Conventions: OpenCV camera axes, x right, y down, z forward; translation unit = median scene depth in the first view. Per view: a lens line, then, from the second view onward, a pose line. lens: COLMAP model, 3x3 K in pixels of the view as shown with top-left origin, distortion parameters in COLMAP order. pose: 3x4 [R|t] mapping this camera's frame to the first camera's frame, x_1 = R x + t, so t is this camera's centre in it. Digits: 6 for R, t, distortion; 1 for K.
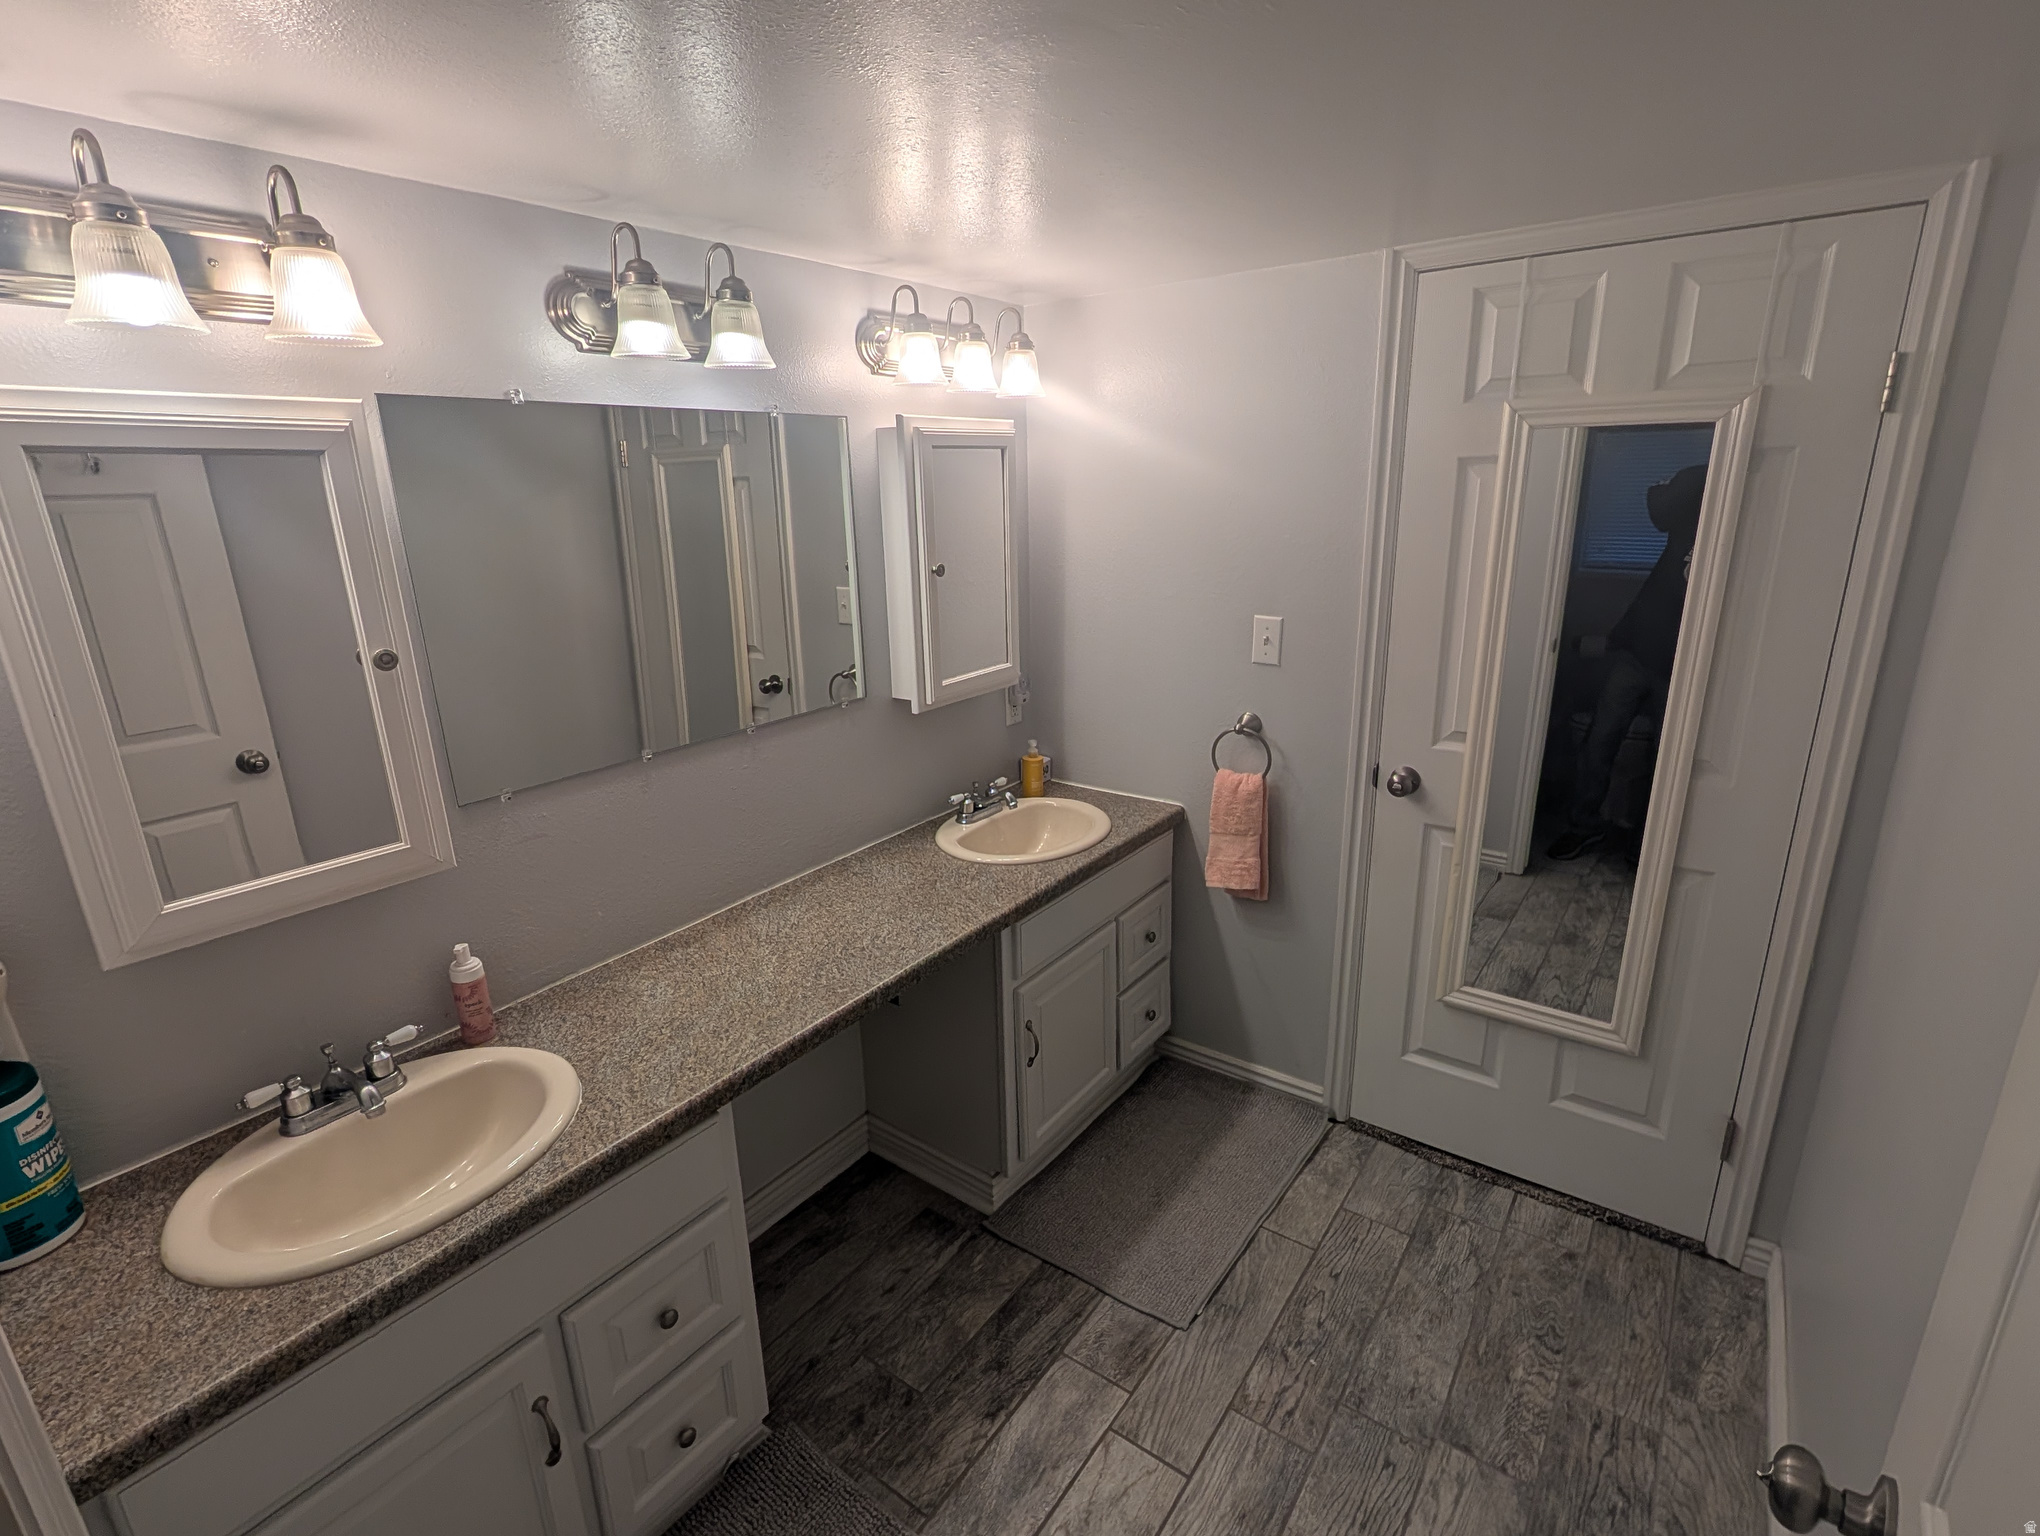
lens RADIAL K [[972.5, 0, 1020.0], [0, 972.5, 768.0], [0, 0, 1]] dist [-0.000908, -0.000328]
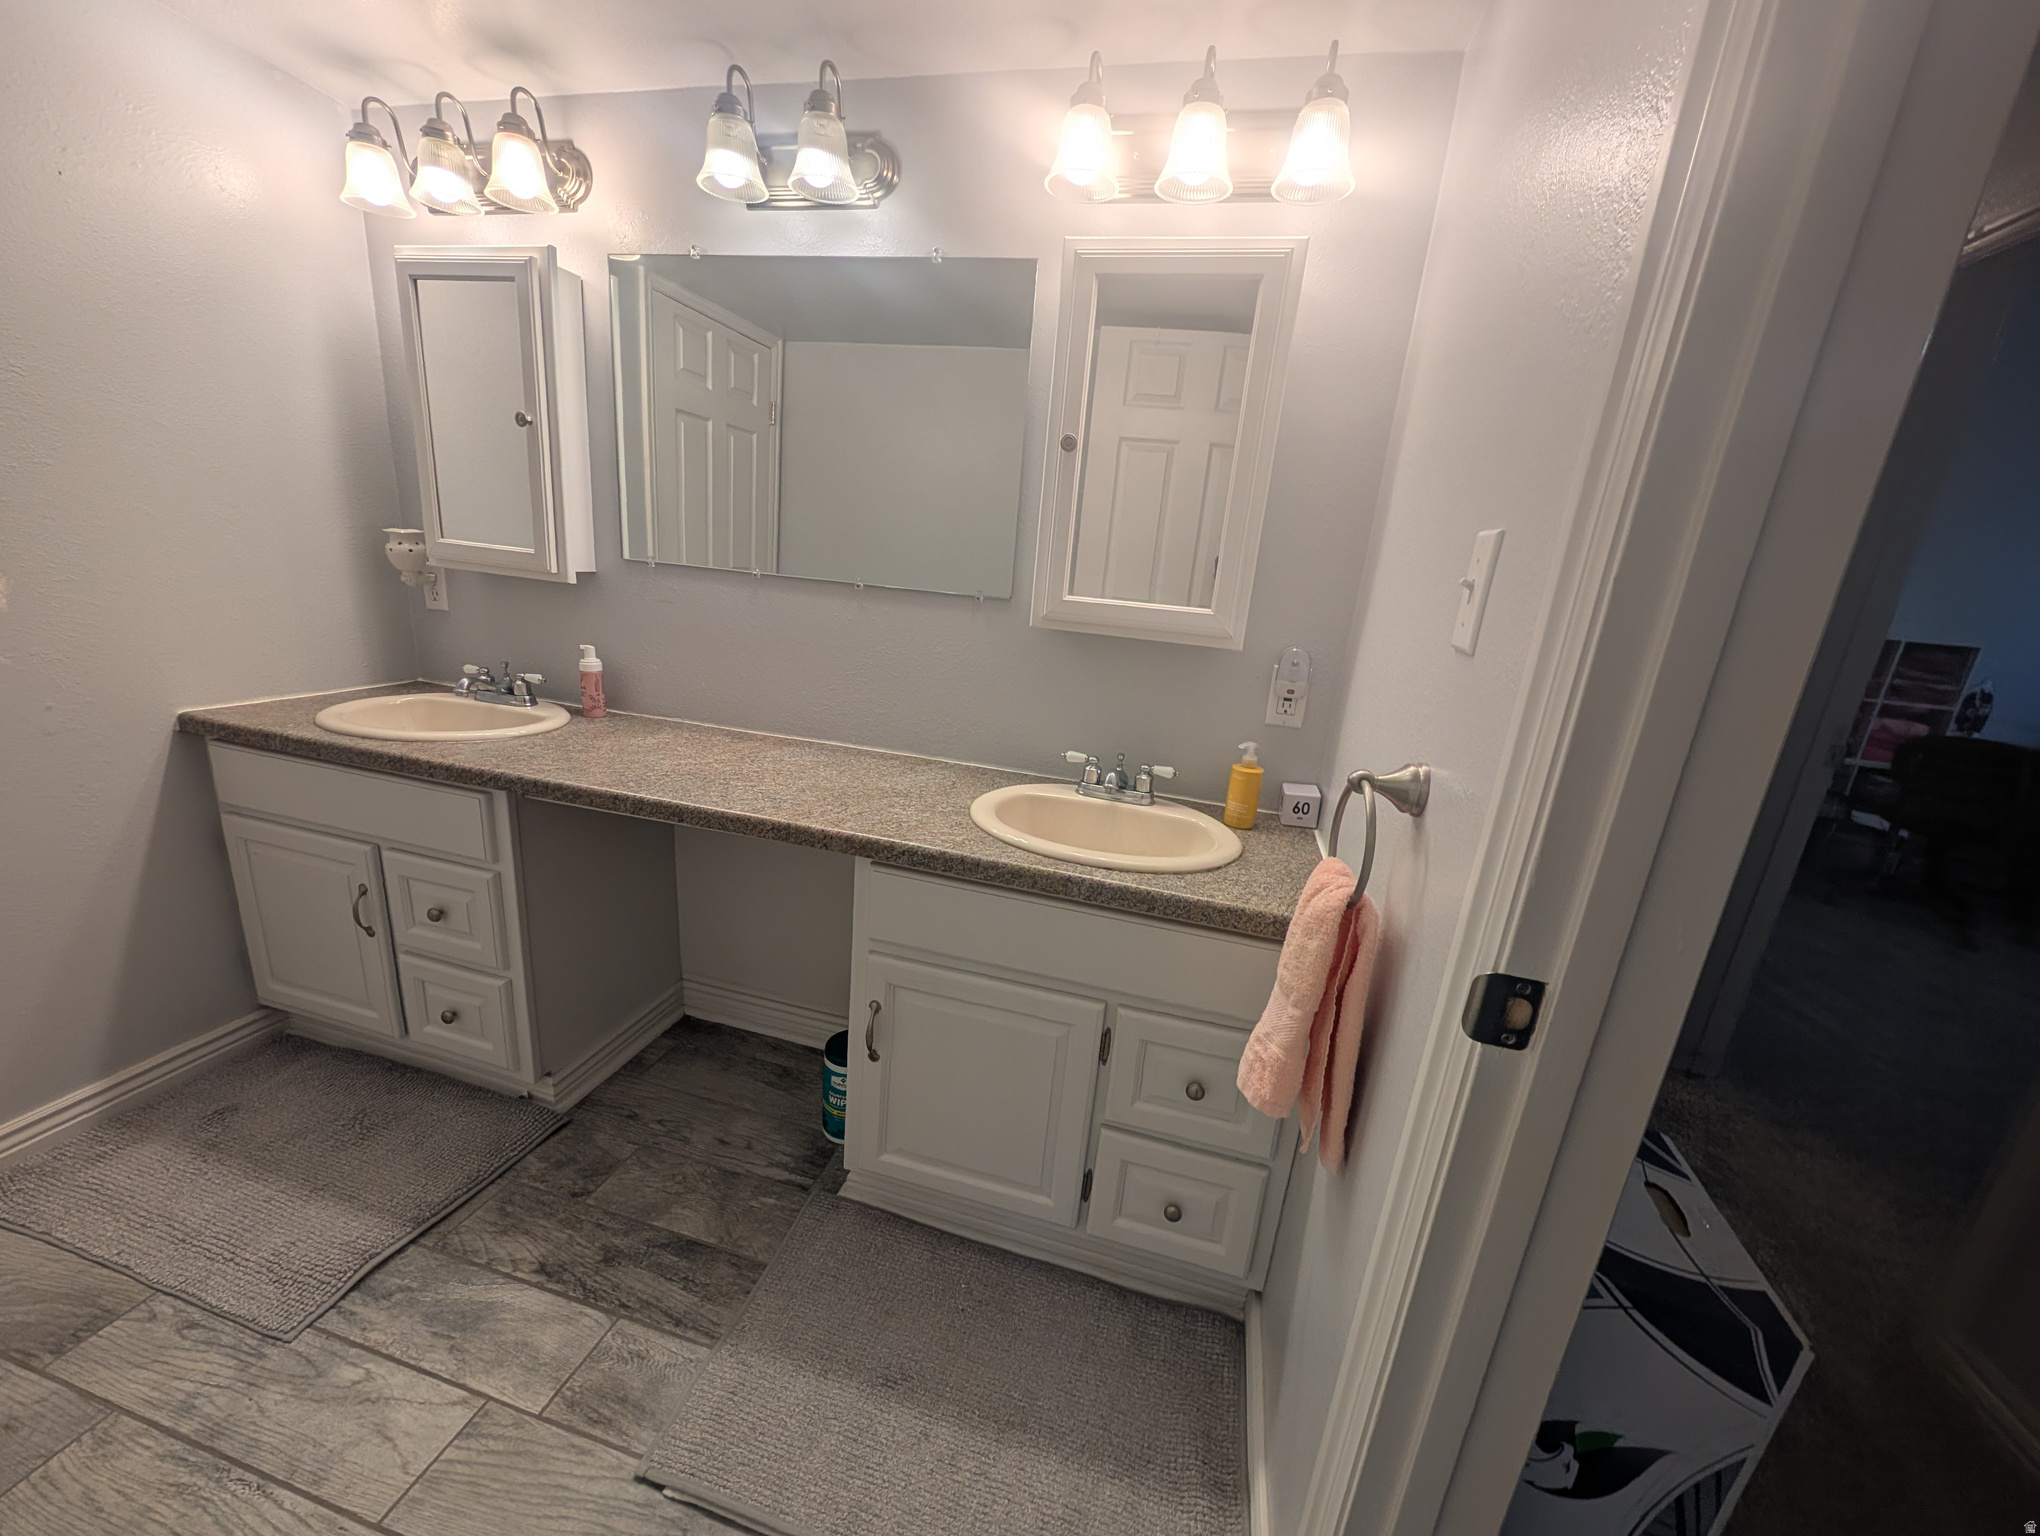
lens RADIAL K [[766.8, 0, 1020.0], [0, 766.8, 768.0], [0, 0, 1]] dist [0.000572, -0.000033]
pose [[0.367595, 0.301107, -0.879891, 0.607550], [-0.358919, 0.918765, 0.164463, -0.060281], [0.857934, 0.255354, 0.445807, 0.887999]]
